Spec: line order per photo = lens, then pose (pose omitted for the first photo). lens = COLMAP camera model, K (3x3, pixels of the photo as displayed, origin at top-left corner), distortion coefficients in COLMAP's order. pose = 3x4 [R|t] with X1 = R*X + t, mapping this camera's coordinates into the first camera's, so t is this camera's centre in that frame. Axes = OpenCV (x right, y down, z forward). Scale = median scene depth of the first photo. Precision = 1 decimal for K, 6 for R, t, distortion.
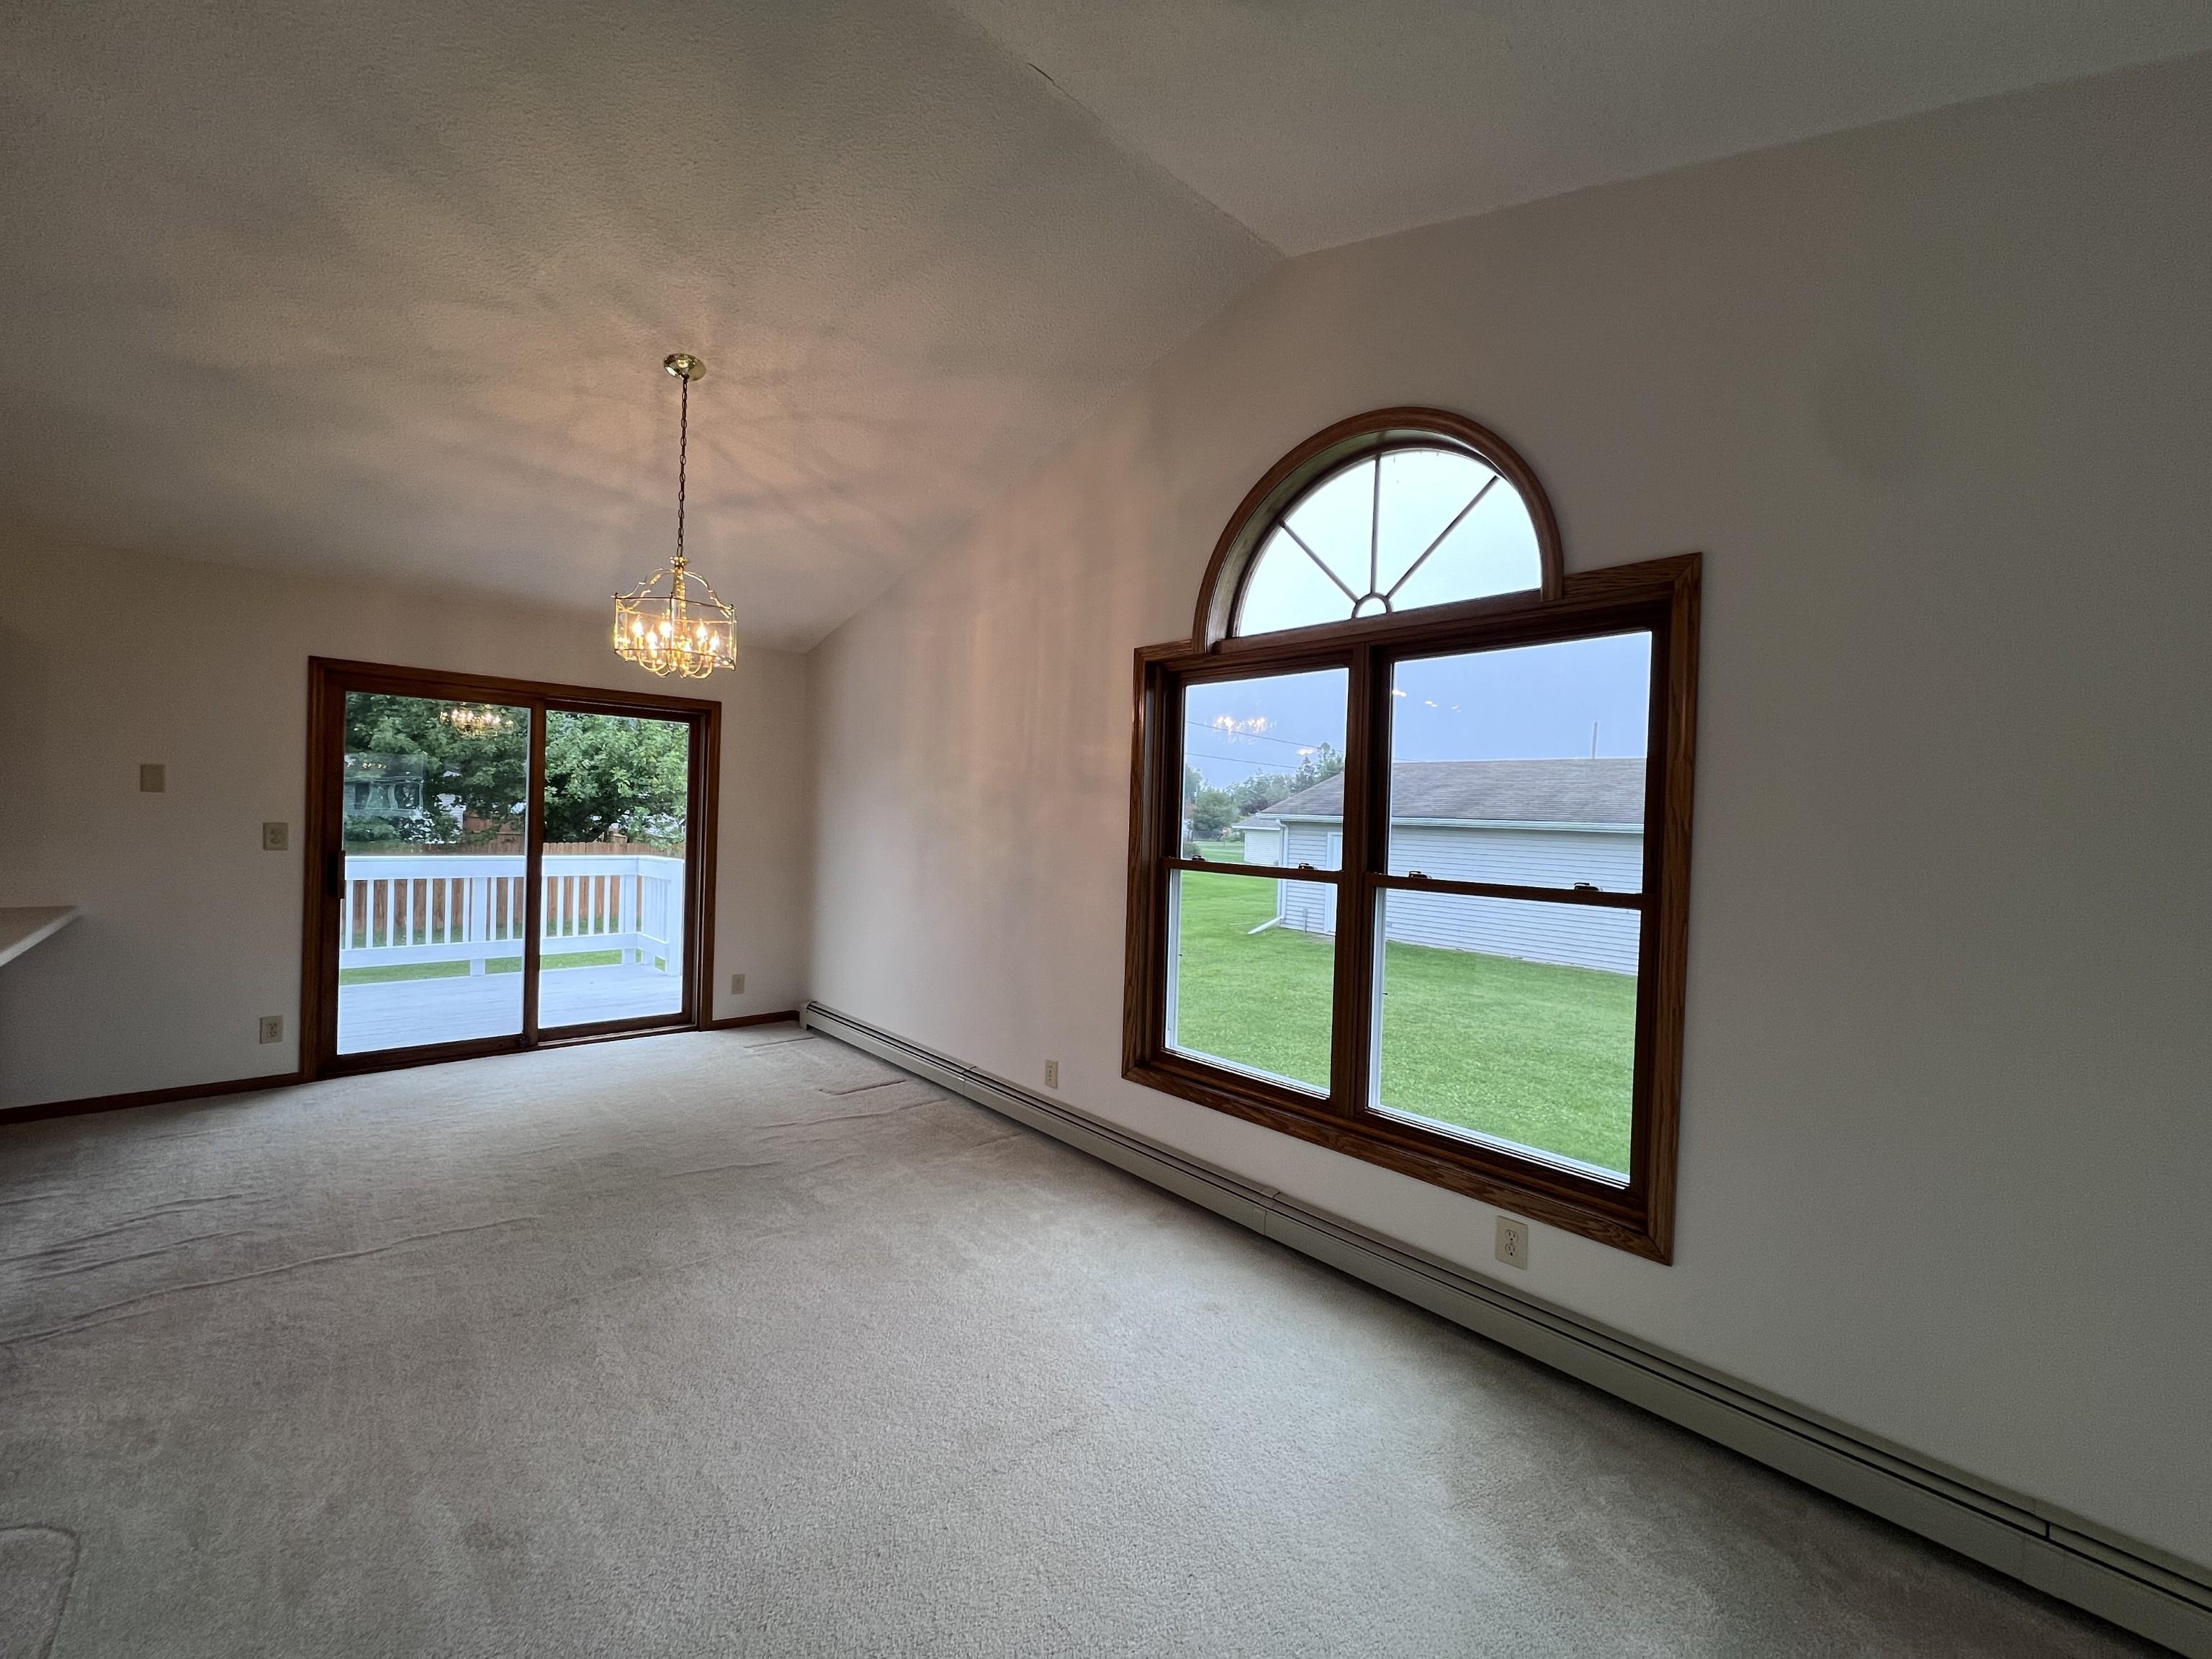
lens RADIAL K [[888.2, 0, 1106.0], [0, 888.2, 829.5], [0, 0, 1]] dist [-0.001131, 0.000185]
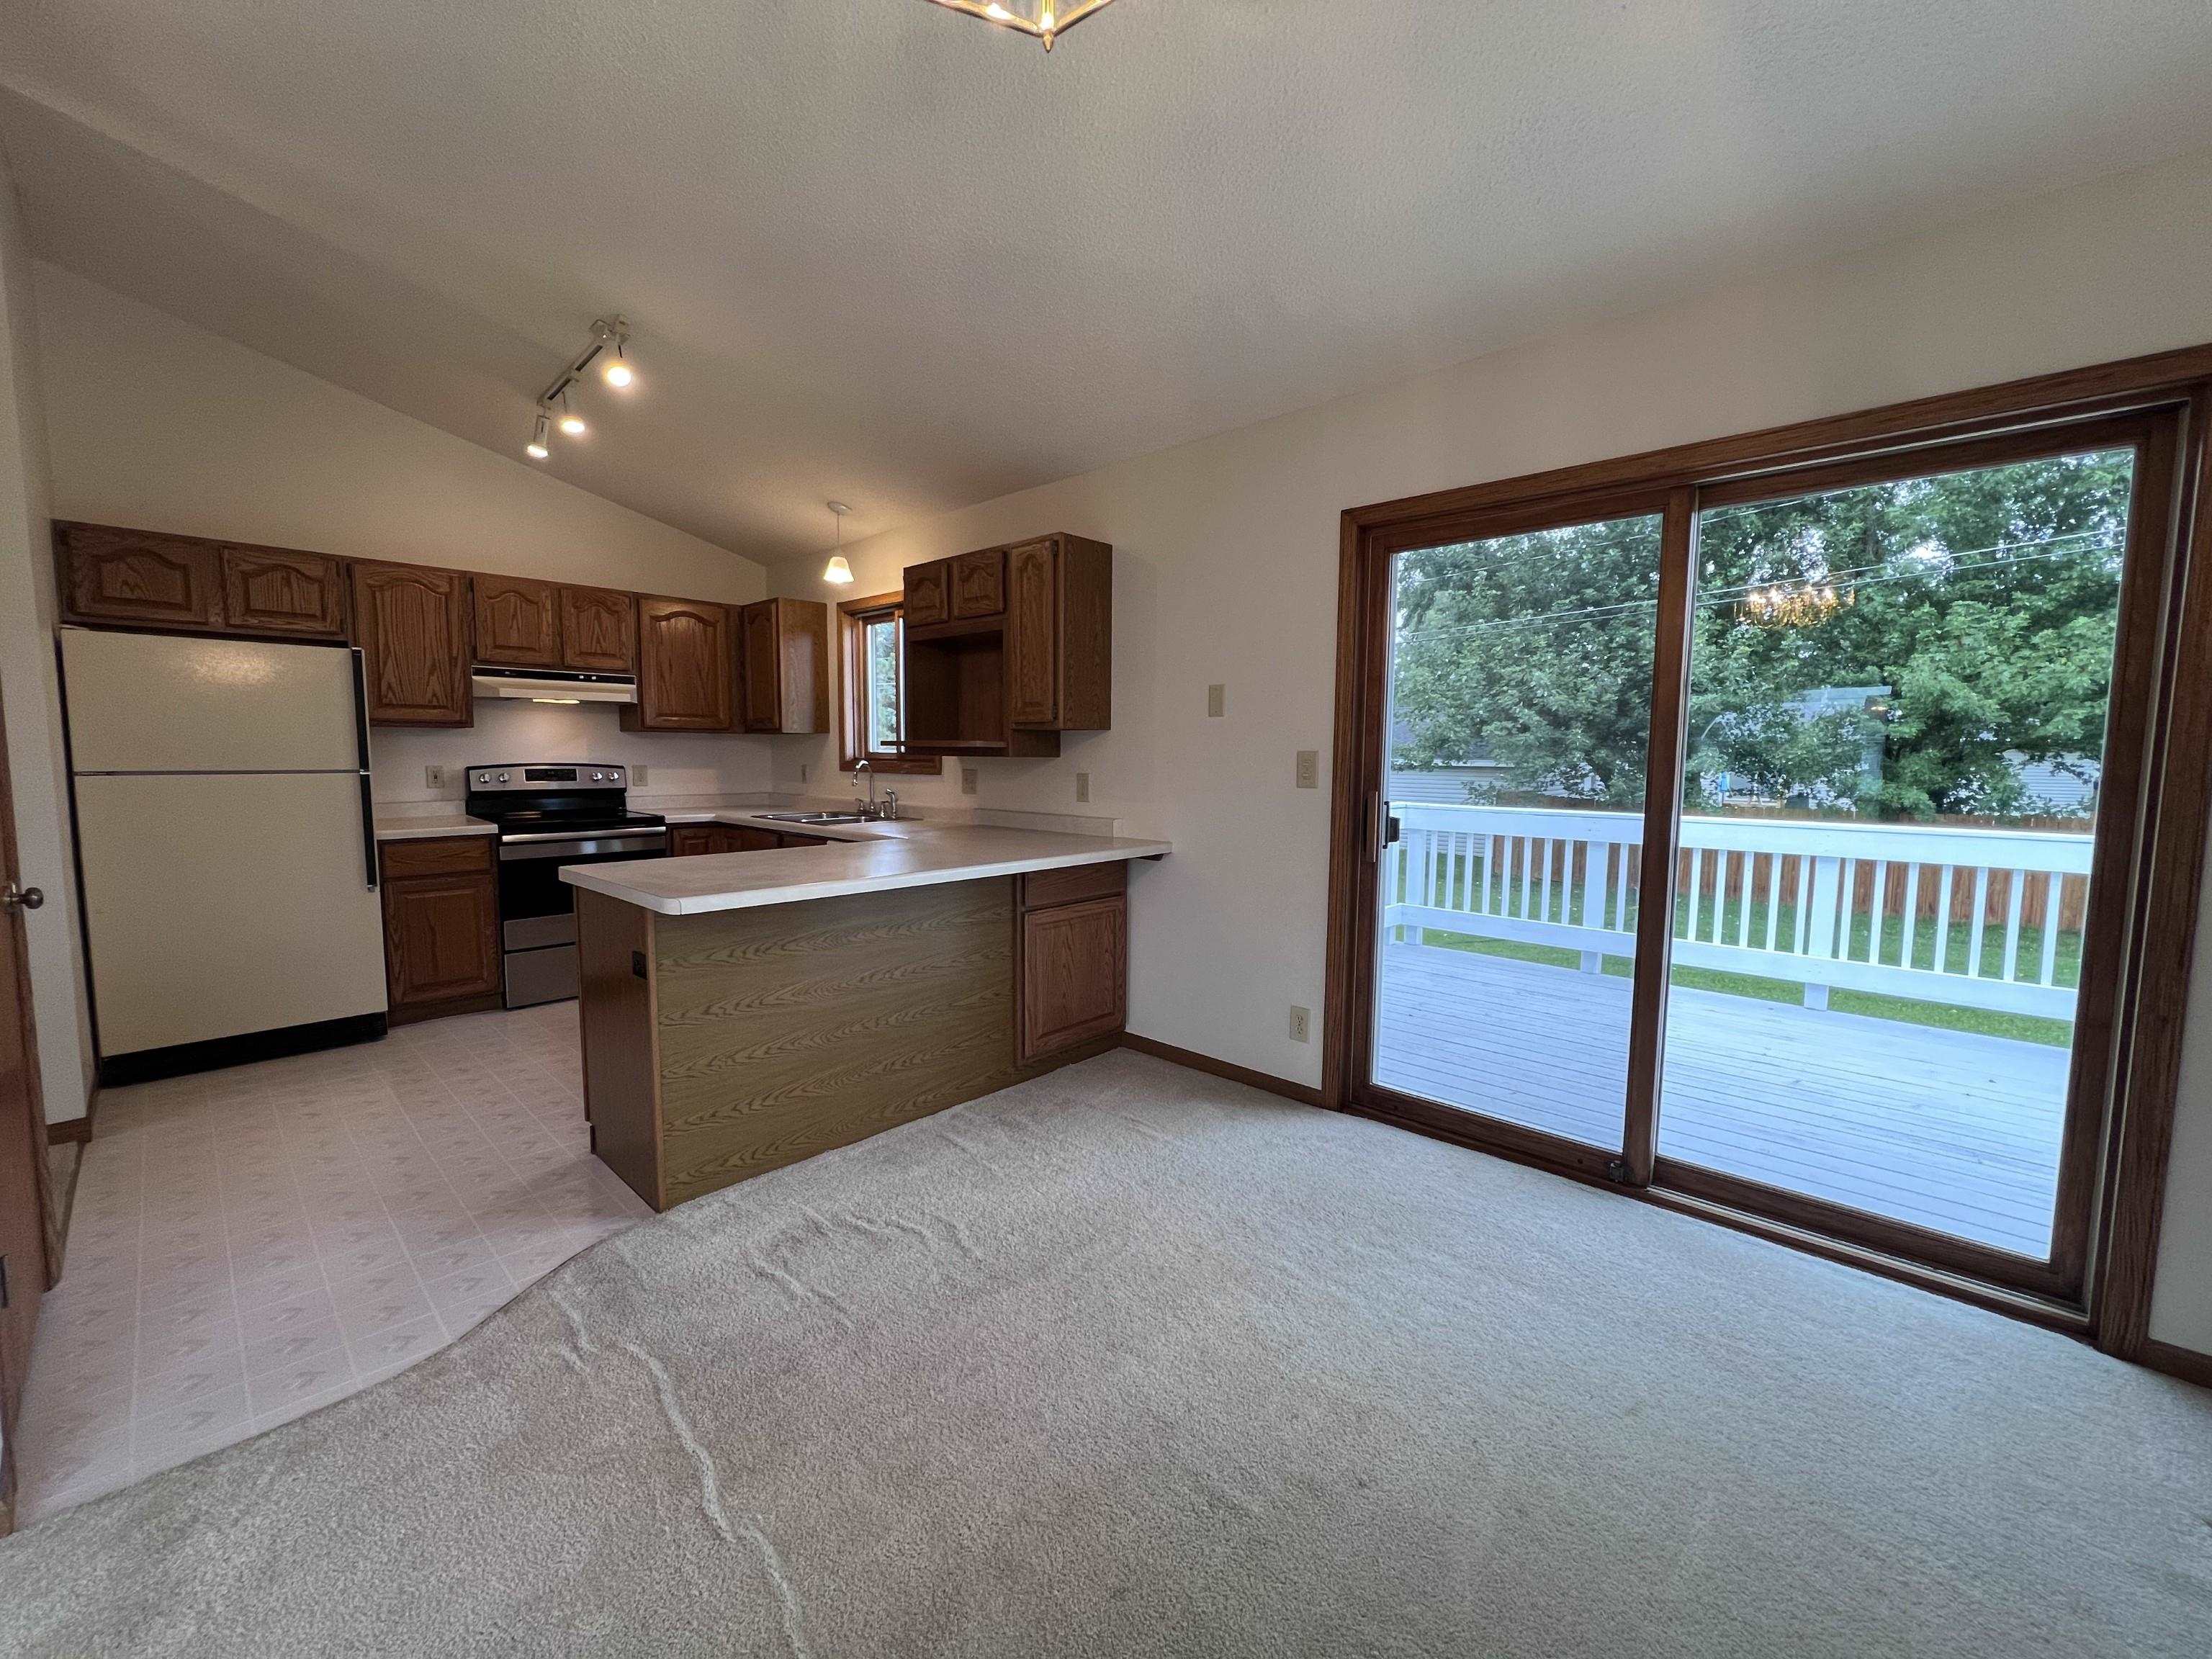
lens RADIAL K [[888.2, 0, 1106.0], [0, 888.2, 829.5], [0, 0, 1]] dist [-0.001131, 0.000185]
pose [[0.075731, 0.053425, -0.995696, -0.238458], [-0.021951, 0.998411, 0.051901, 0.026516], [0.996887, 0.017926, 0.076783, 0.901933]]
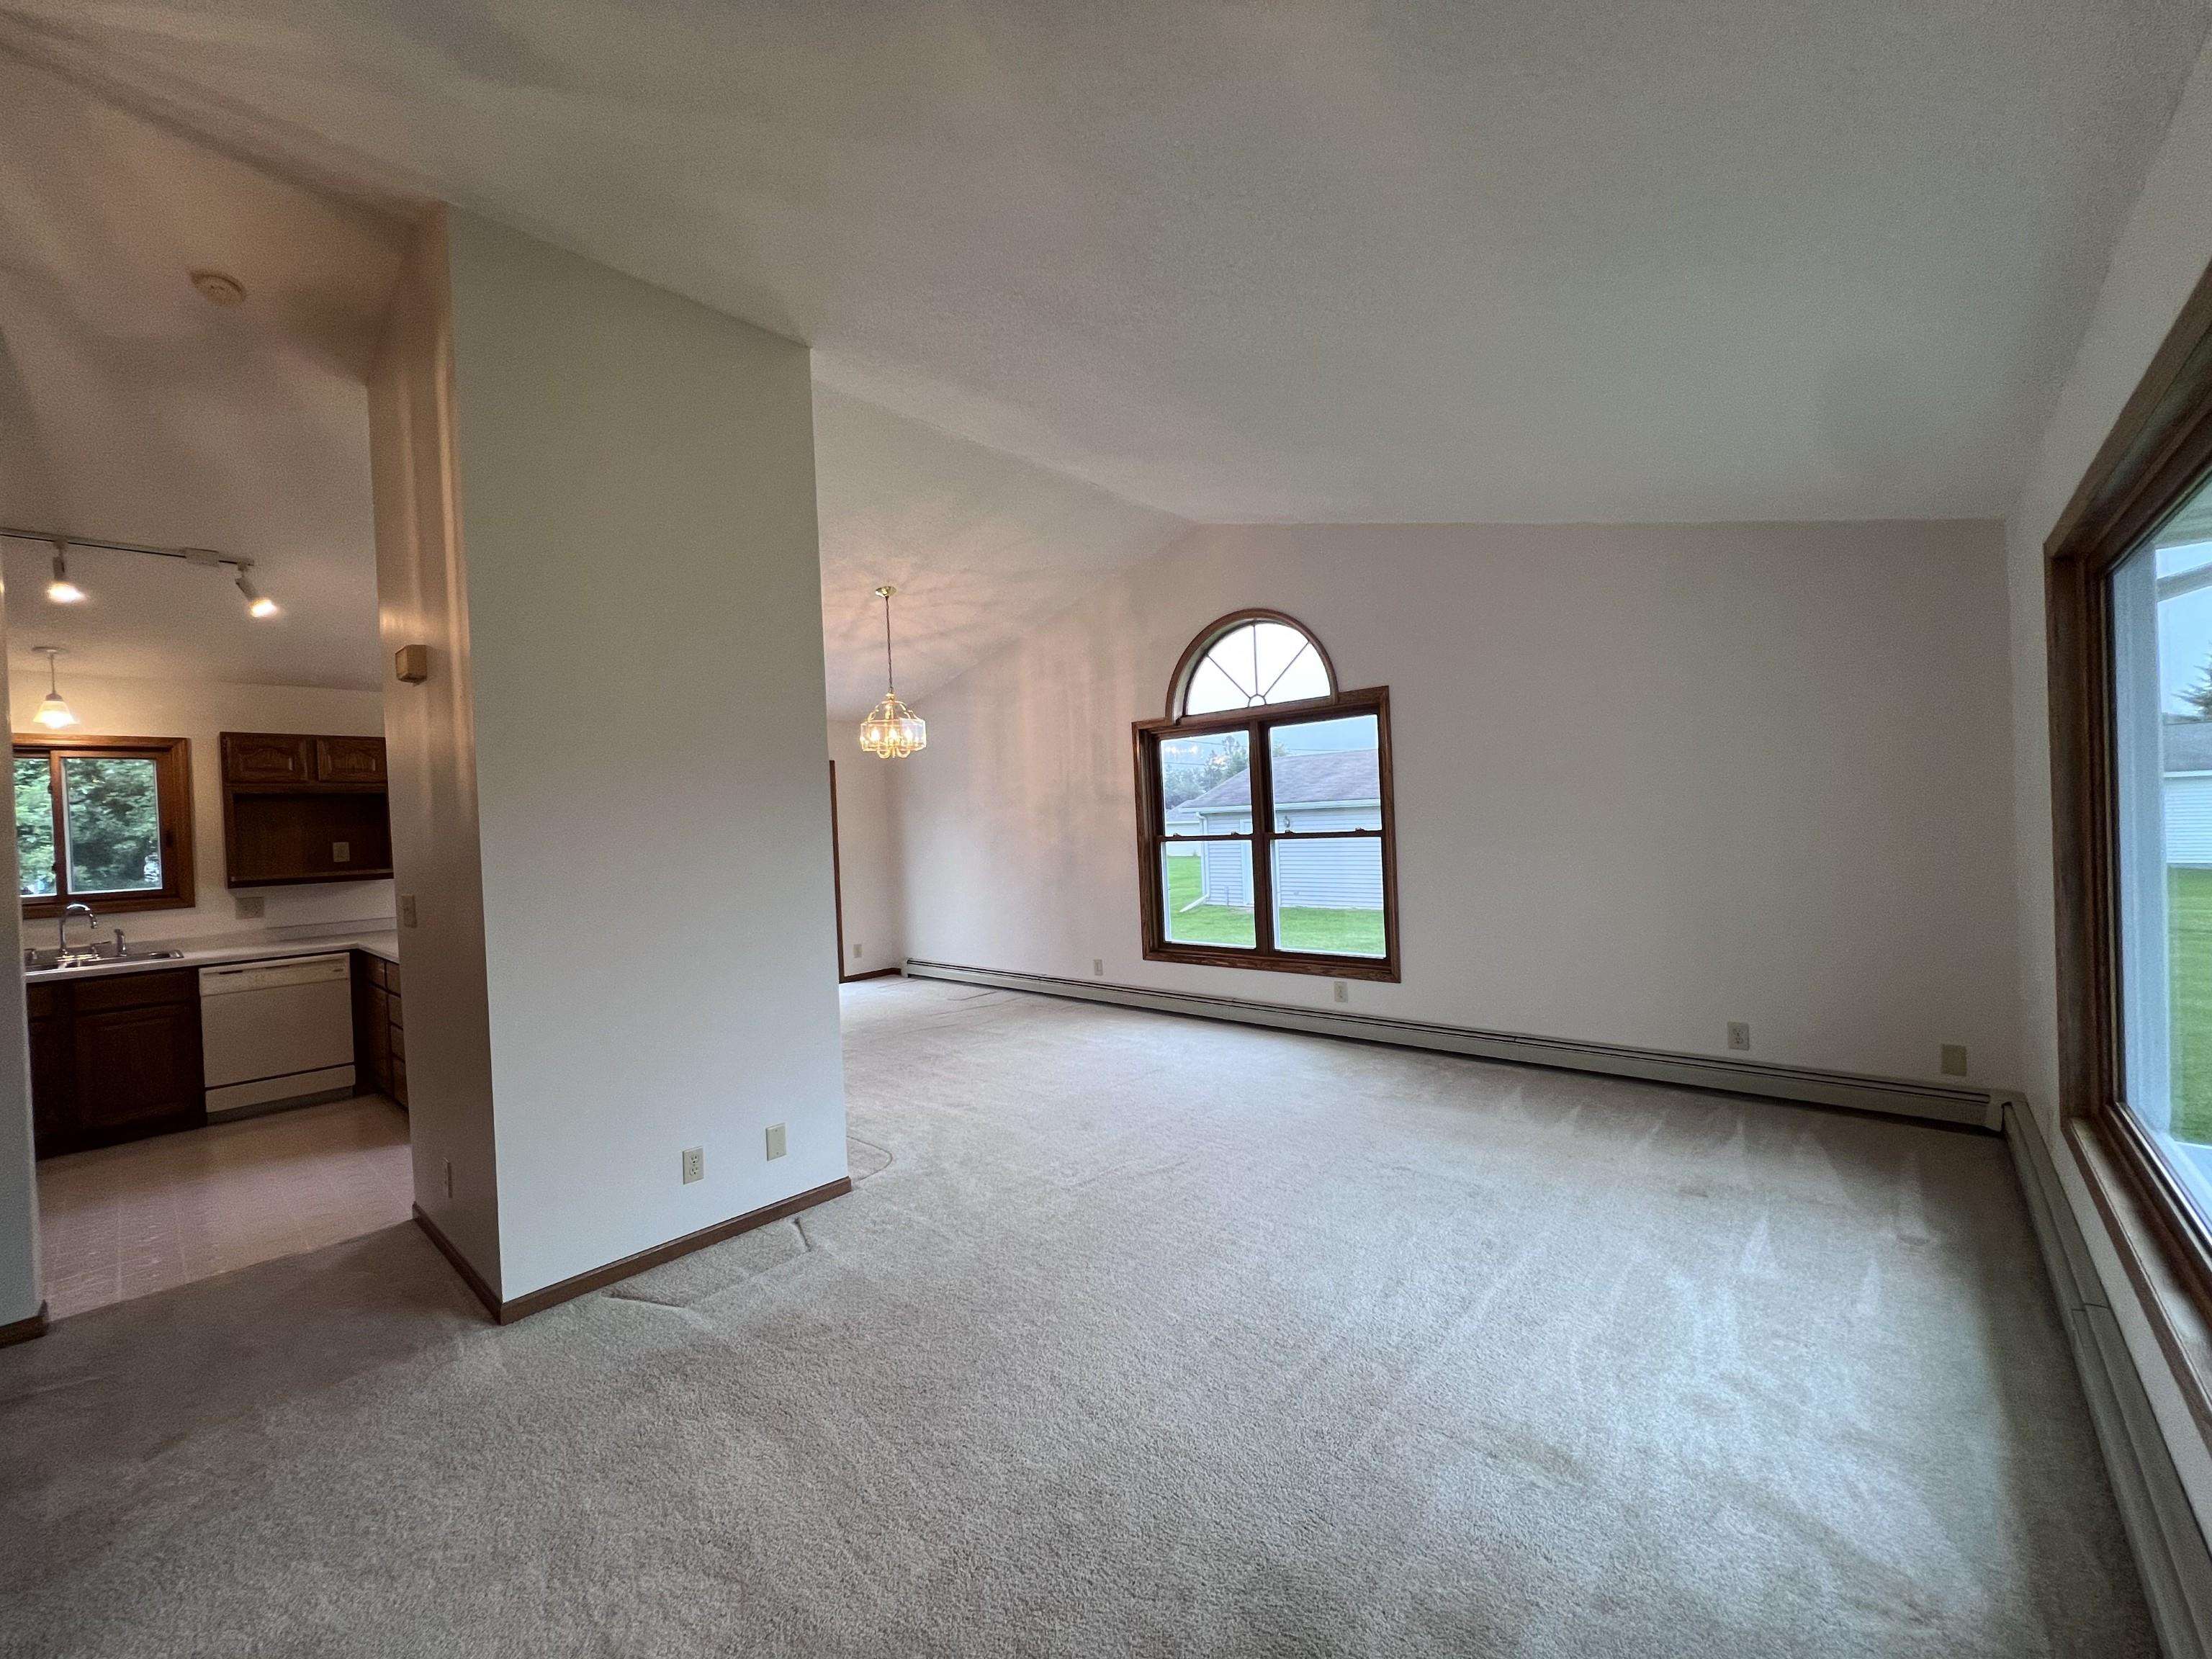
lens RADIAL K [[887.1, 0, 1106.0], [0, 887.1, 829.5], [0, 0, 1]] dist [-0.001565, -0.000285]
pose [[0.992254, -0.078238, 0.096497, -0.209159], [0.078666, 0.996901, -0.000630, 0.011008], [-0.096149, 0.008216, 0.995333, -0.785594]]
